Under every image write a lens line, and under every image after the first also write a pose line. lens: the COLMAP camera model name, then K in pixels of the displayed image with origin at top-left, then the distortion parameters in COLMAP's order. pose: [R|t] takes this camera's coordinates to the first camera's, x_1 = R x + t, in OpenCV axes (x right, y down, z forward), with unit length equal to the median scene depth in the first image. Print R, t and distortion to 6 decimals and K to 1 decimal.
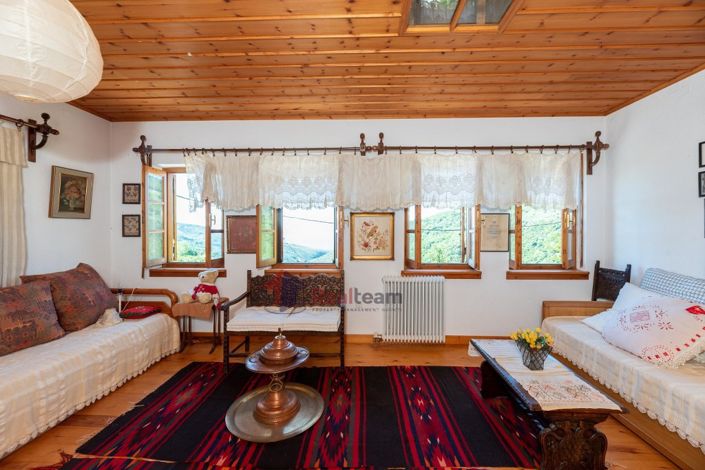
lens RADIAL K [[283.4, 0, 353.7], [0, 283.4, 232.4], [0, 0, 1]] dist [-0.004346, 0.000149]
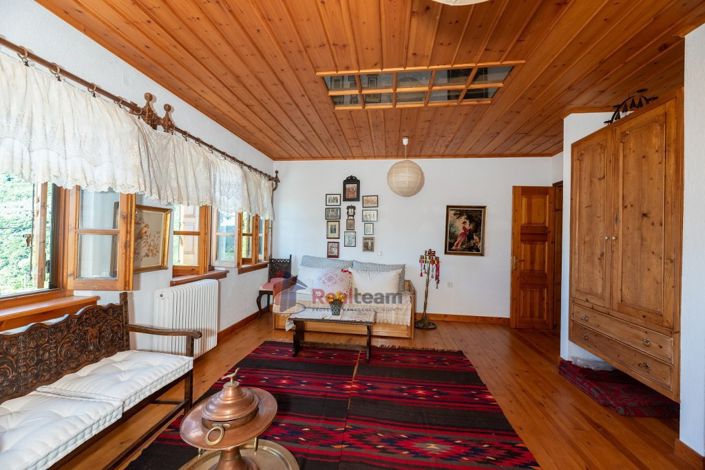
lens RADIAL K [[283.4, 0, 349.4], [0, 283.4, 238.3], [0, 0, 1]] dist [-0.004346, 0.000149]
pose [[0.090522, -0.004567, 0.995884, -0.665851], [-0.011016, 0.999924, 0.005587, 0.000736], [-0.995834, -0.011476, 0.090465, 0.471661]]
